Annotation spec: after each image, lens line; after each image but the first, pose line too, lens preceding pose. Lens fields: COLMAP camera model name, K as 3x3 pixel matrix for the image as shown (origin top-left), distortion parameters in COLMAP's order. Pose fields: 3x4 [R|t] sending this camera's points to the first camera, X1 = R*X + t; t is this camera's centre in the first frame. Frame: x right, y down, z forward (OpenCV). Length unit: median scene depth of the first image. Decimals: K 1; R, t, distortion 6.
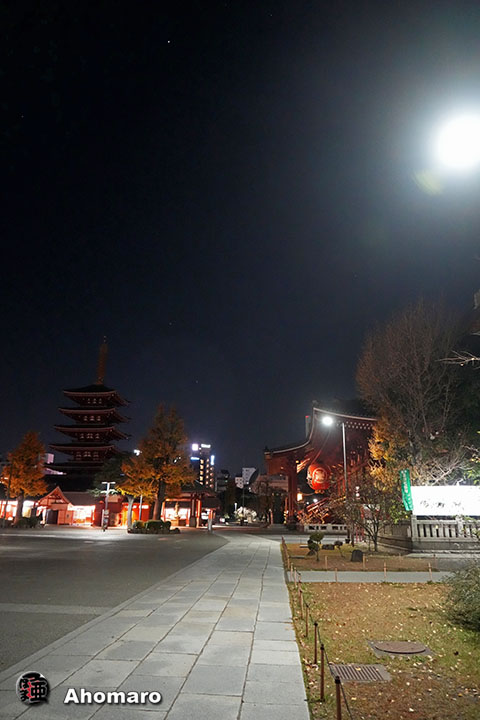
lens RADIAL K [[487.4, 0, 240.0], [0, 487.4, 360.0], [0, 0, 1]] dist [-0.002357, -0.000963]
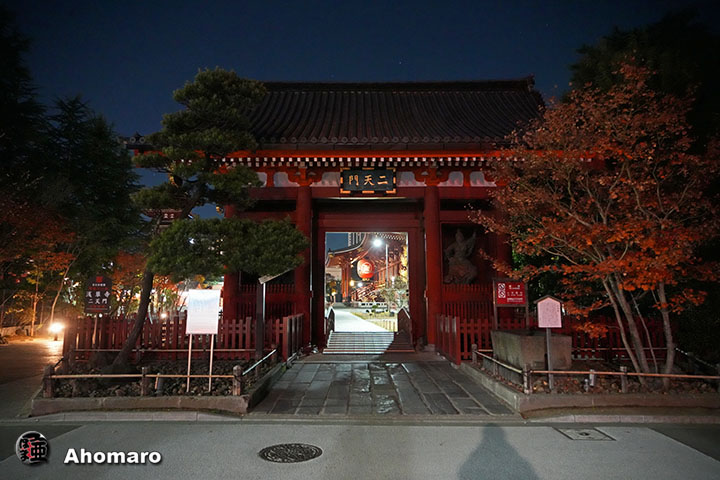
lens RADIAL K [[470.7, 0, 360.0], [0, 470.7, 240.0], [0, 0, 1]] dist [0.000770, 0.000069]
pose [[0.987194, -0.001449, 0.159519, -0.076168], [-0.029000, 0.981666, 0.188388, -0.103045], [-0.156868, -0.190602, 0.969053, -0.305895]]
